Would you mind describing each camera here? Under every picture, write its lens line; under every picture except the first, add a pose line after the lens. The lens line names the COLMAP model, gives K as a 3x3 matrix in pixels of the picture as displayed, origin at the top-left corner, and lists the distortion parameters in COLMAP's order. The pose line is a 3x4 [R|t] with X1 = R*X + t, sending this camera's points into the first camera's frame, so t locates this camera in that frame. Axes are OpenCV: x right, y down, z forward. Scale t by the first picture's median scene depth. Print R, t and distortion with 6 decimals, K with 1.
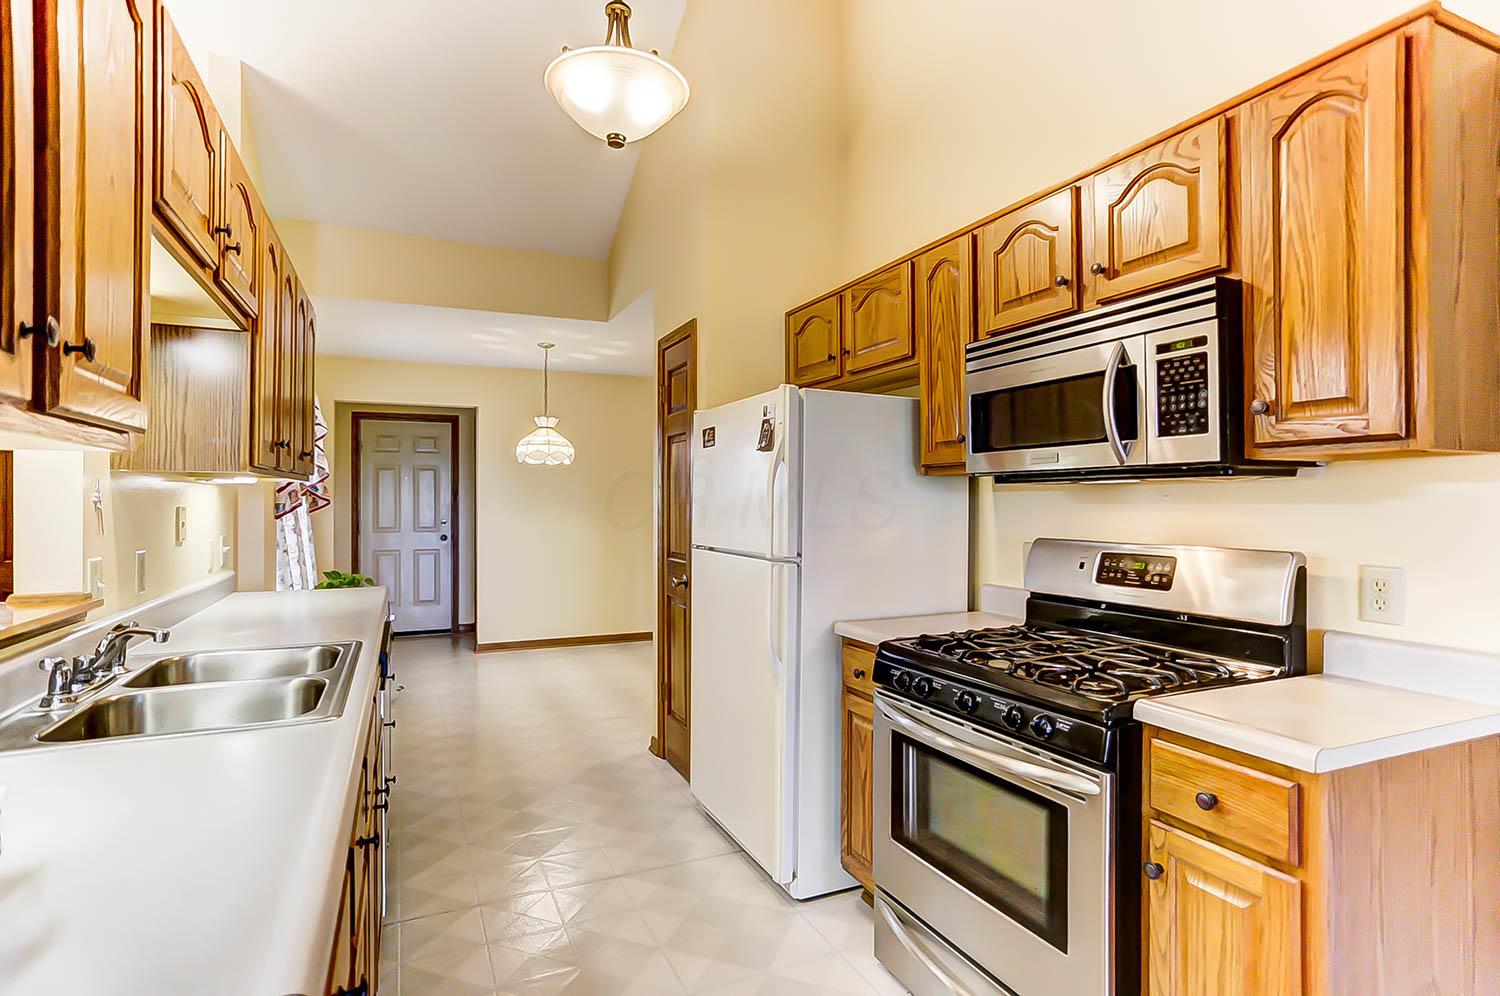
lens RADIAL K [[736.7, 0, 750.0], [0, 736.7, 498.0], [0, 0, 1]] dist [-0.046302, 0.031849]
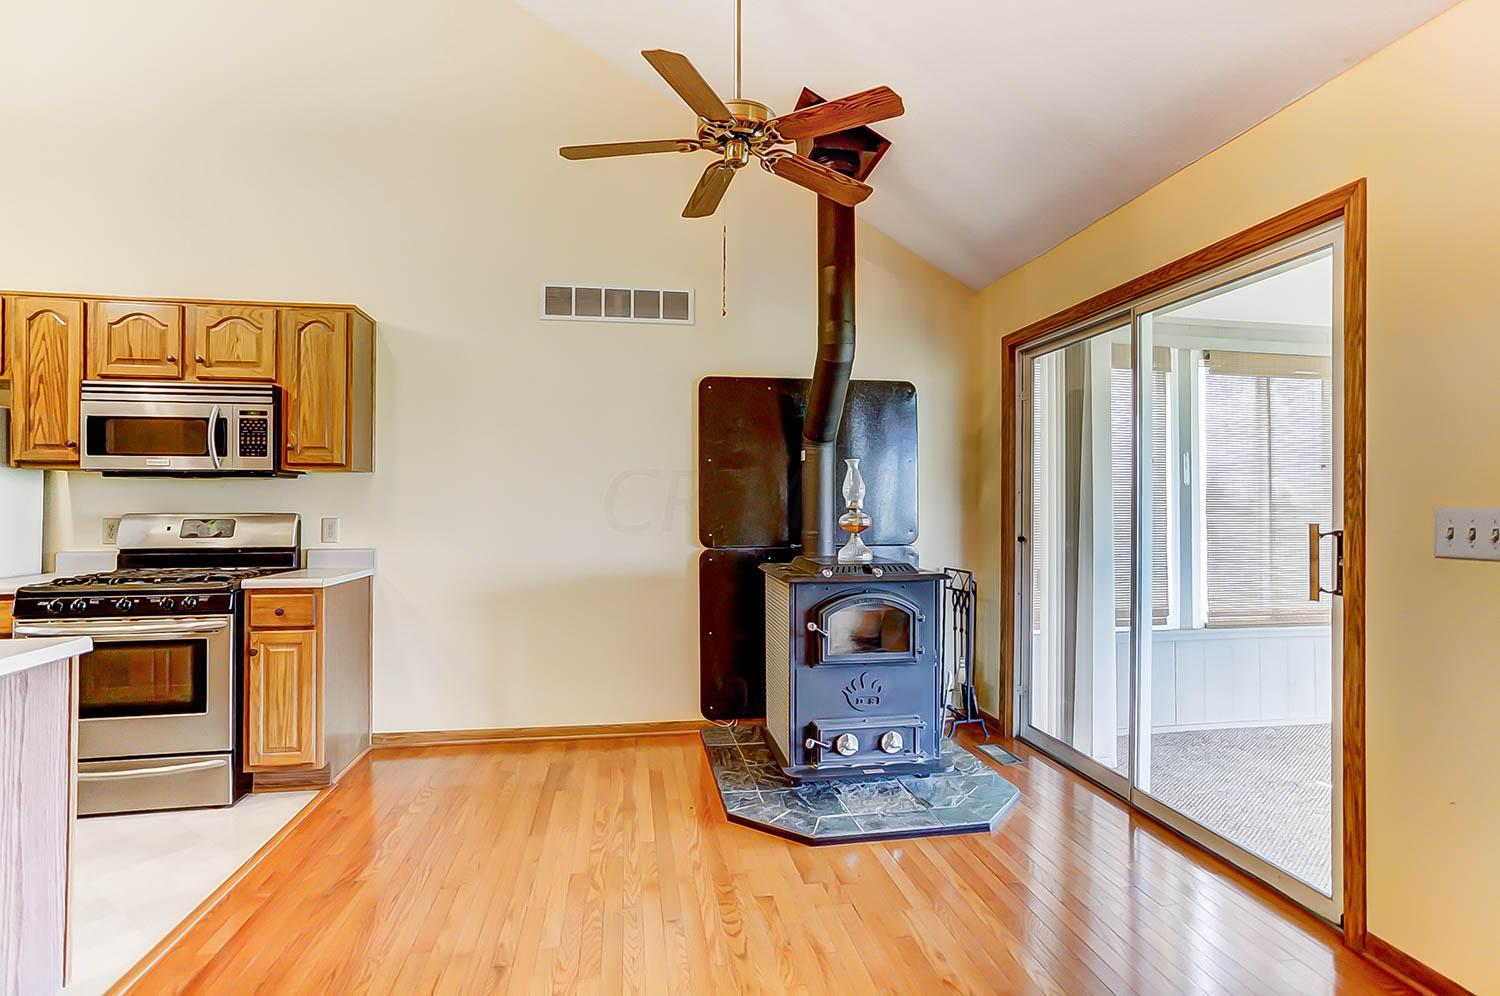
lens RADIAL K [[736.7, 0, 750.0], [0, 736.7, 498.0], [0, 0, 1]] dist [-0.046302, 0.031849]
pose [[0.257573, 0.011625, 0.966189, -0.895246], [-0.003028, 0.999932, -0.011223, 0.043635], [-0.966254, -0.000035, 0.257591, -0.776217]]
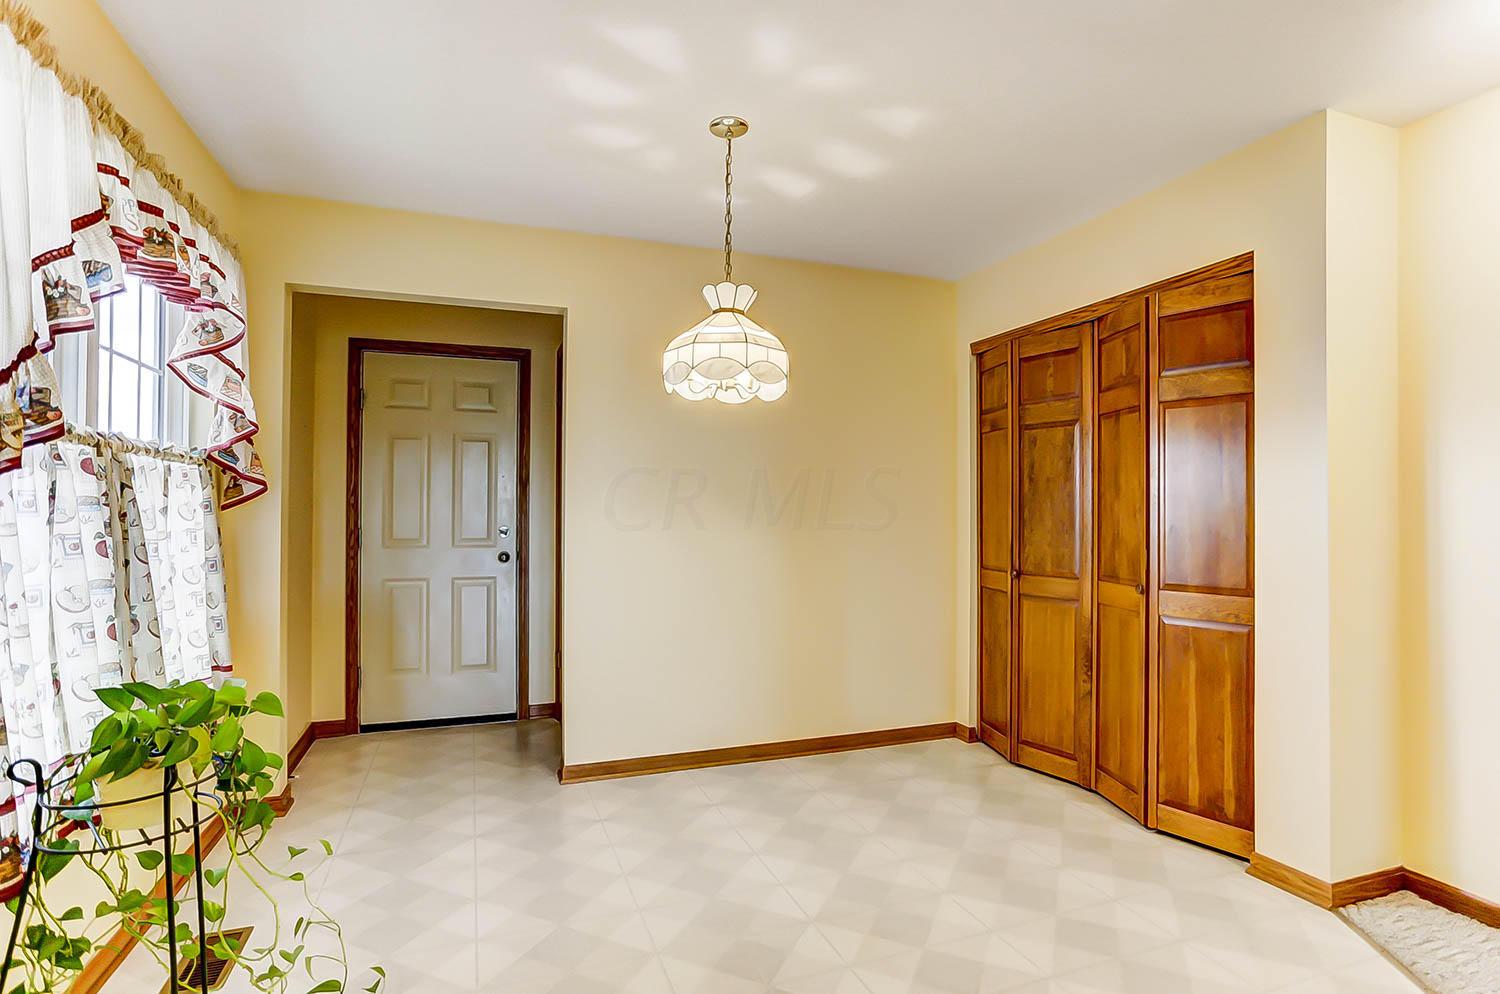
lens RADIAL K [[736.7, 0, 750.0], [0, 736.7, 497.0], [0, 0, 1]] dist [-0.046302, 0.031849]
pose [[0.996726, -0.002611, -0.080807, -0.658675], [0.001328, 0.999872, -0.015923, 0.059960], [0.080838, 0.015764, 0.996603, 1.622111]]
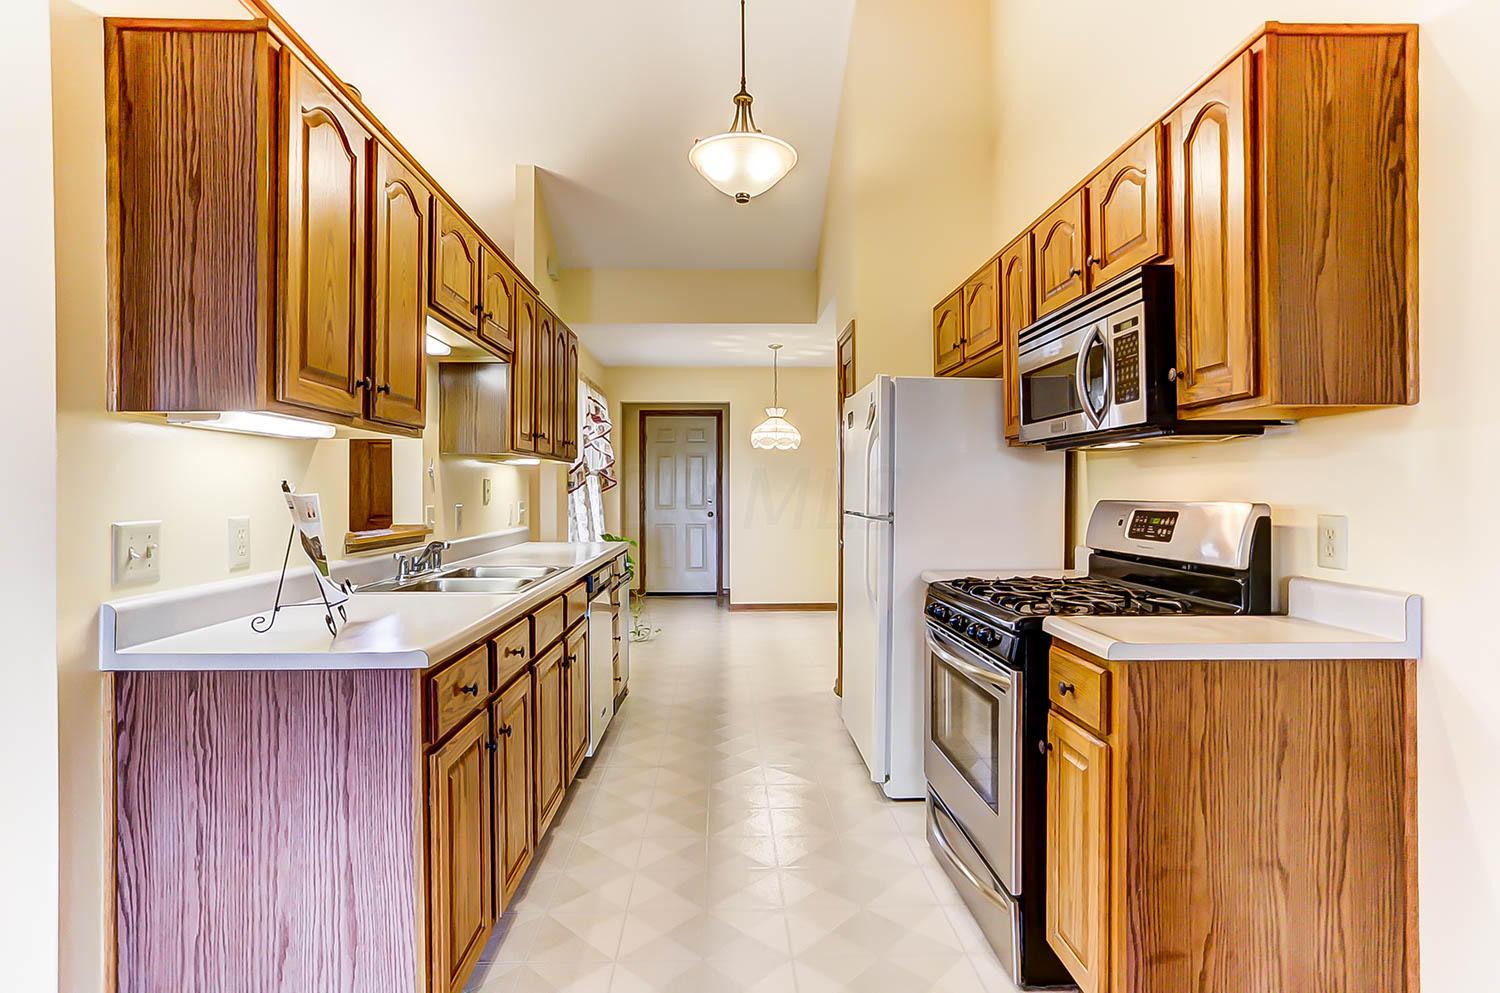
lens RADIAL K [[745.0, 0, 768.0], [0, 745.0, 486.0], [0, 0, 1]] dist [-0.018633, 0.000063]
pose [[0.926898, -0.004925, -0.375282, 0.436632], [0.004660, 0.999988, -0.001613, 0.041813], [0.375285, -0.000254, 0.926909, -0.279463]]
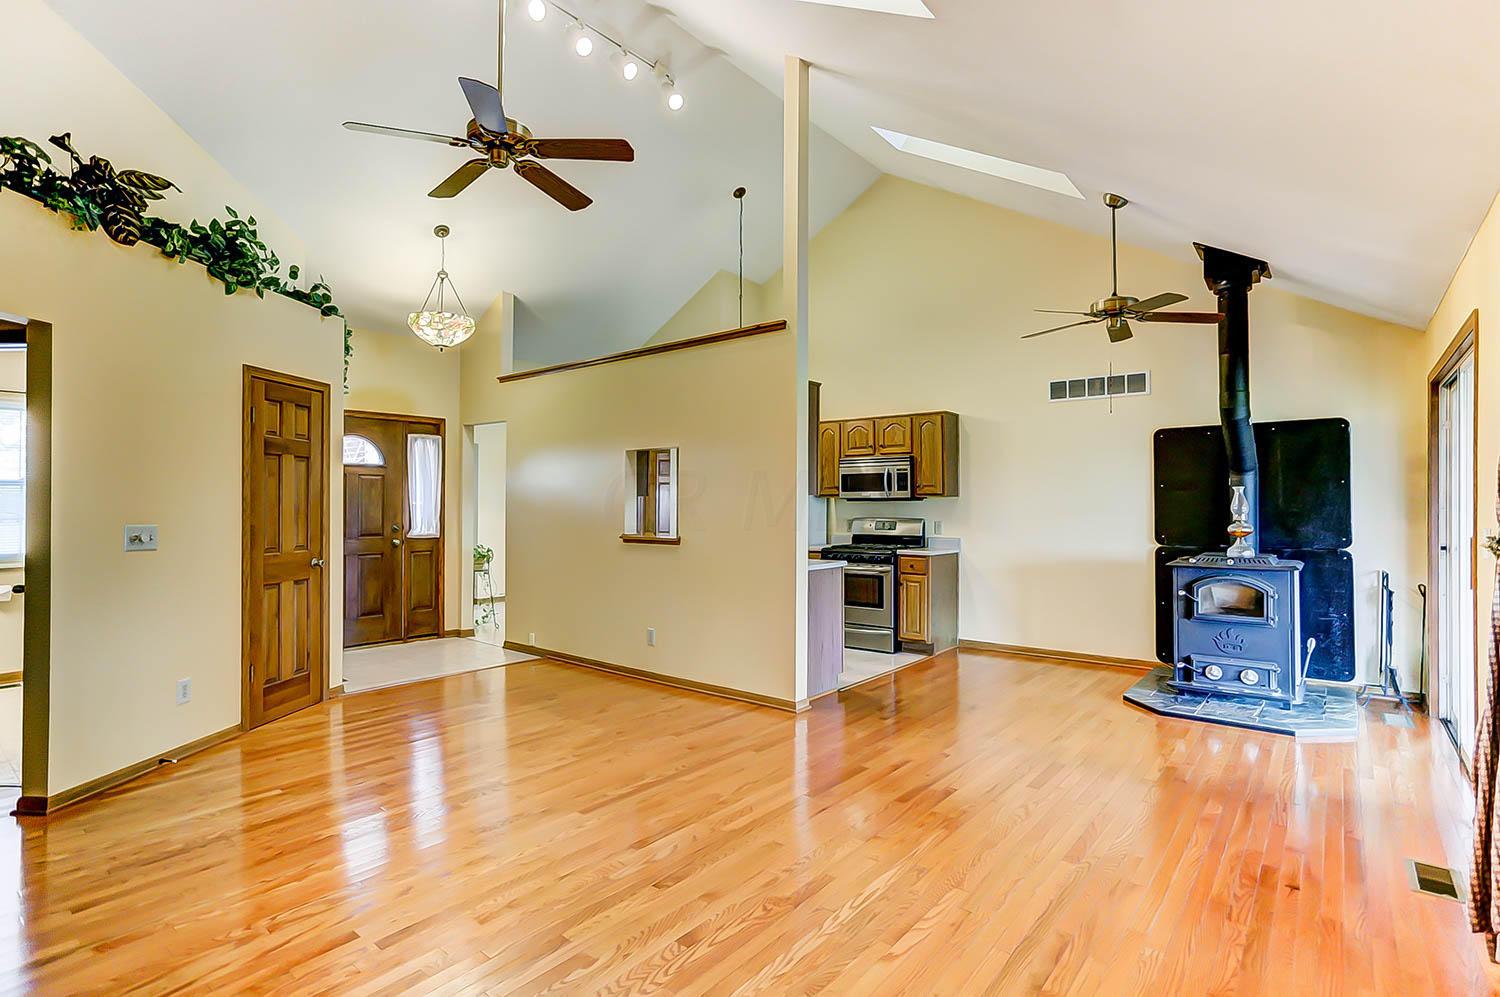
lens RADIAL K [[736.7, 0, 750.0], [0, 736.7, 498.5], [0, 0, 1]] dist [-0.046302, 0.031849]
pose [[0.896626, 0.002065, 0.442783, -1.826192], [0.000167, 0.999987, -0.005003, -0.018262], [-0.442788, 0.004560, 0.896615, -2.131765]]
